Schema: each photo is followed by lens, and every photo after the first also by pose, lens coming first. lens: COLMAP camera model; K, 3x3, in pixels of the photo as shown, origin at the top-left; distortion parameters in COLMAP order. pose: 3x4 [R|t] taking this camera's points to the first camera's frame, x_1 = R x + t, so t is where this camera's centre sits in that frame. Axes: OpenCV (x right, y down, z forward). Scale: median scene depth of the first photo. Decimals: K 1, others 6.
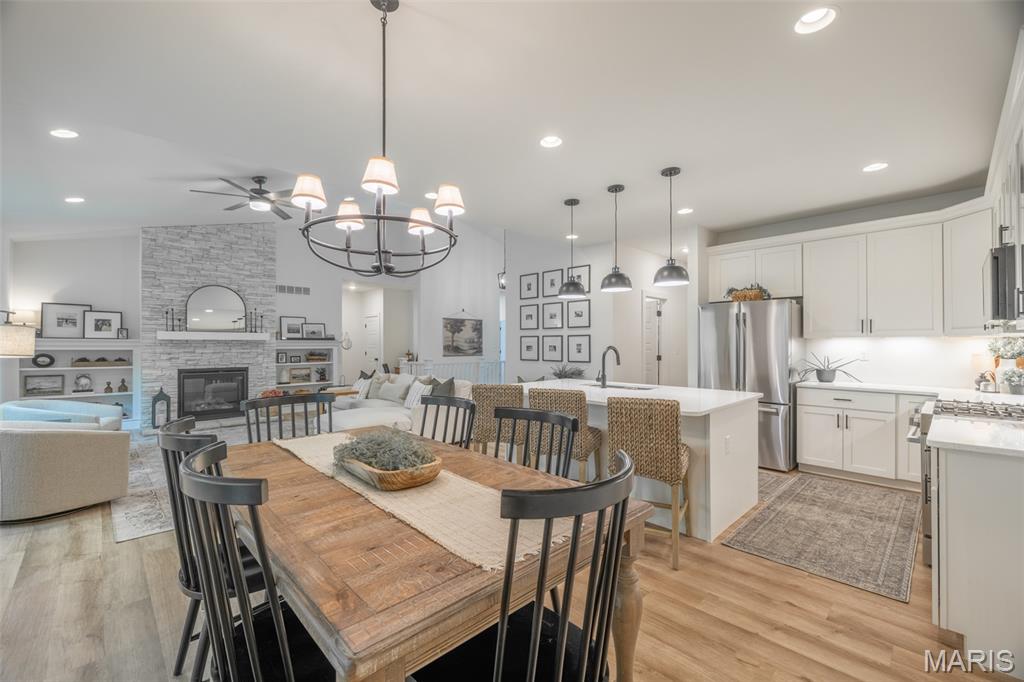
lens RADIAL K [[426.2, 0, 511.9], [0, 426.2, 341.2], [0, 0, 1]] dist [-0.001269, -0.000680]
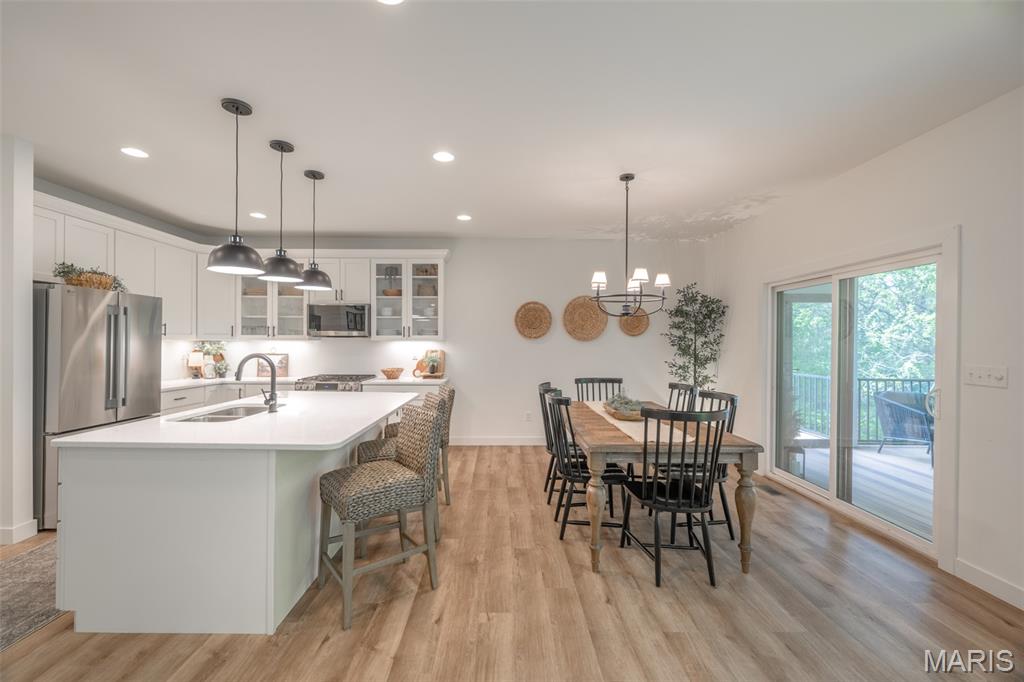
lens RADIAL K [[426.2, 0, 506.6], [0, 426.2, 342.1], [0, 0, 1]] dist [-0.001269, -0.000680]
pose [[-0.721186, -0.004454, 0.692728, -0.319286], [-0.010580, 0.999934, -0.004586, -0.004522], [-0.692661, -0.010636, -0.721185, 0.705338]]
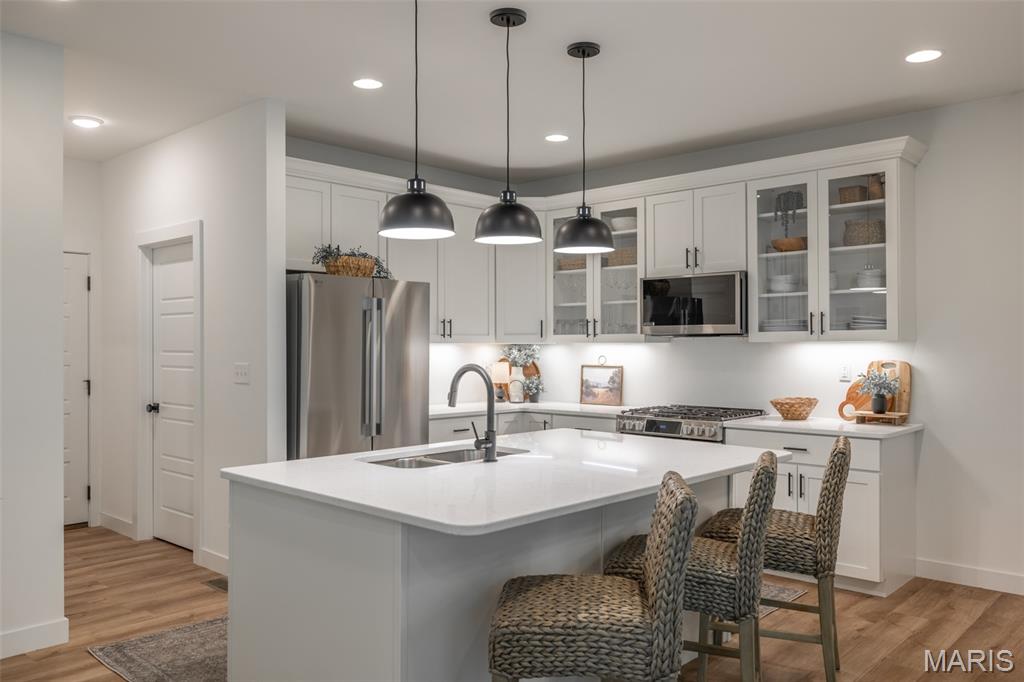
lens RADIAL K [[813.0, 0, 513.0], [0, 813.0, 340.3], [0, 0, 1]] dist [0.013407, -0.002354]
pose [[-0.054249, 0.003719, 0.998521, -0.345880], [-0.006301, 0.999972, -0.004067, -0.005406], [-0.998508, -0.006512, -0.054224, 0.579807]]
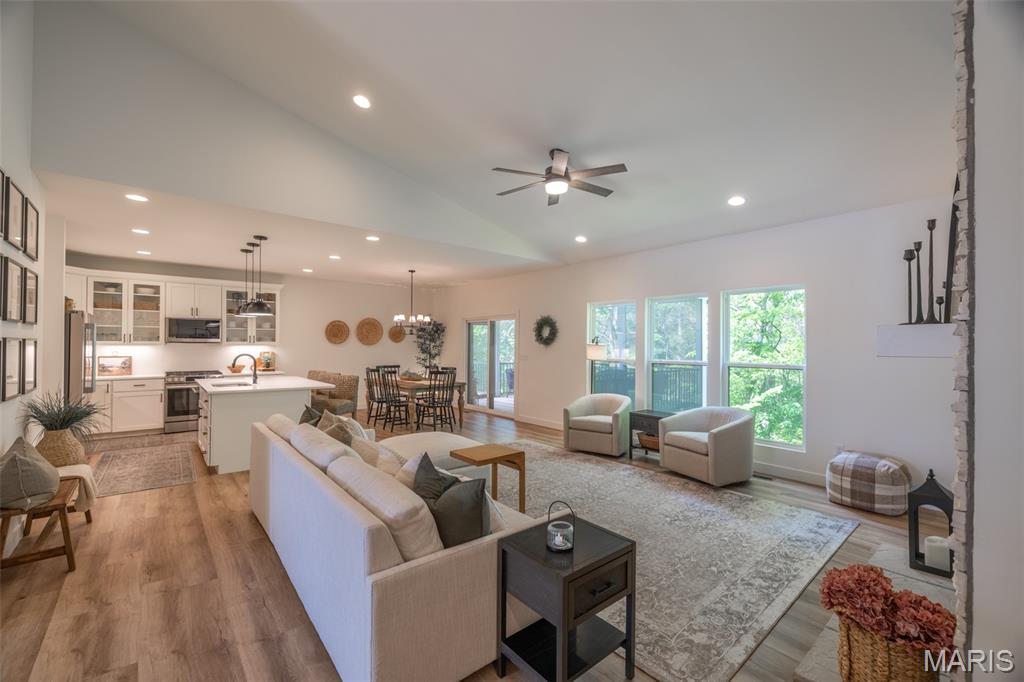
lens RADIAL K [[426.2, 0, 507.6], [0, 426.2, 340.7], [0, 0, 1]] dist [-0.001269, -0.000680]
pose [[-0.996689, -0.005007, 0.081150, -0.407732], [-0.006312, 0.999855, -0.015830, -0.007237], [-0.081059, -0.016290, -0.996576, 1.314410]]
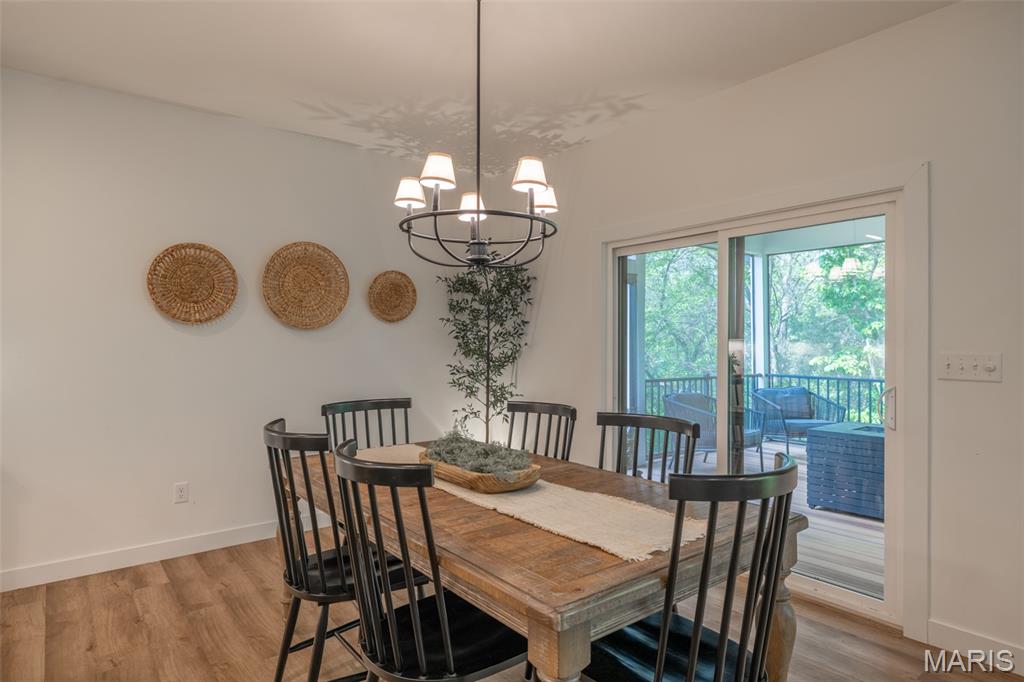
lens RADIAL K [[577.5, 0, 505.6], [0, 577.5, 340.8], [0, 0, 1]] dist [-0.002315, -0.000221]
pose [[-0.994019, 0.000387, 0.109204, -0.125096], [-0.001203, 0.999894, -0.014495, 0.006825], [-0.109198, -0.014539, -0.993914, 0.562858]]
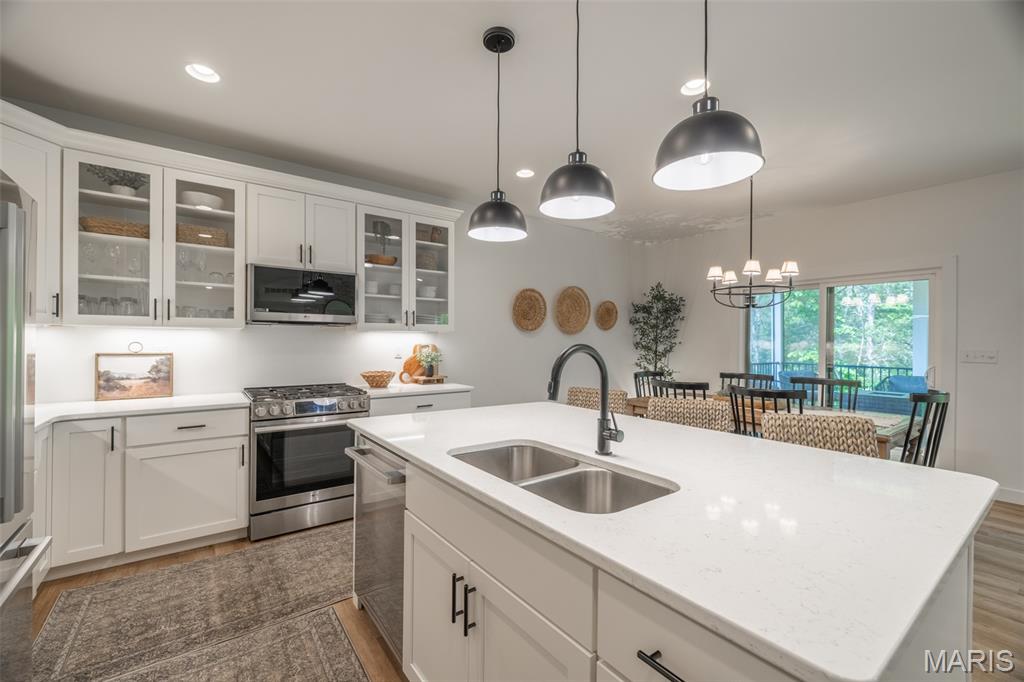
lens RADIAL K [[426.2, 0, 507.3], [0, 426.2, 341.0], [0, 0, 1]] dist [-0.001269, -0.000680]
pose [[-0.990329, -0.006224, 0.138597, 0.138389], [-0.007418, 0.999940, -0.008103, 0.006938], [-0.138538, -0.009052, -0.990316, 0.788001]]
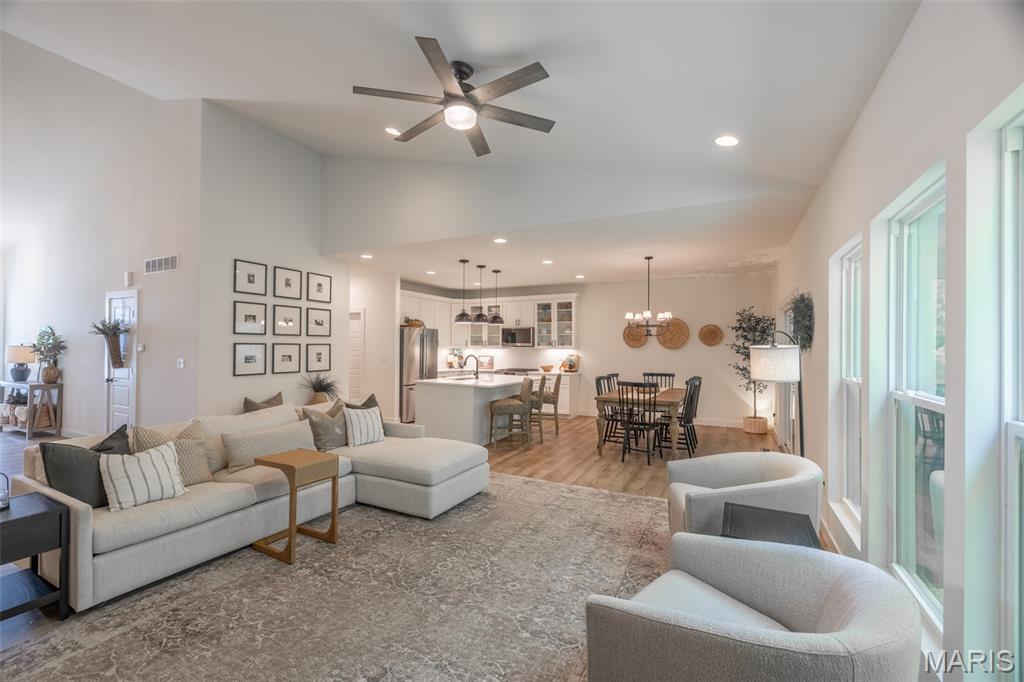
lens RADIAL K [[426.2, 0, 509.1], [0, 426.2, 344.7], [0, 0, 1]] dist [-0.001269, -0.000680]
pose [[-0.309339, 0.002216, 0.950949, -0.825369], [-0.013352, 0.999889, -0.006674, -0.010428], [-0.950858, -0.014762, -0.309274, 0.798932]]
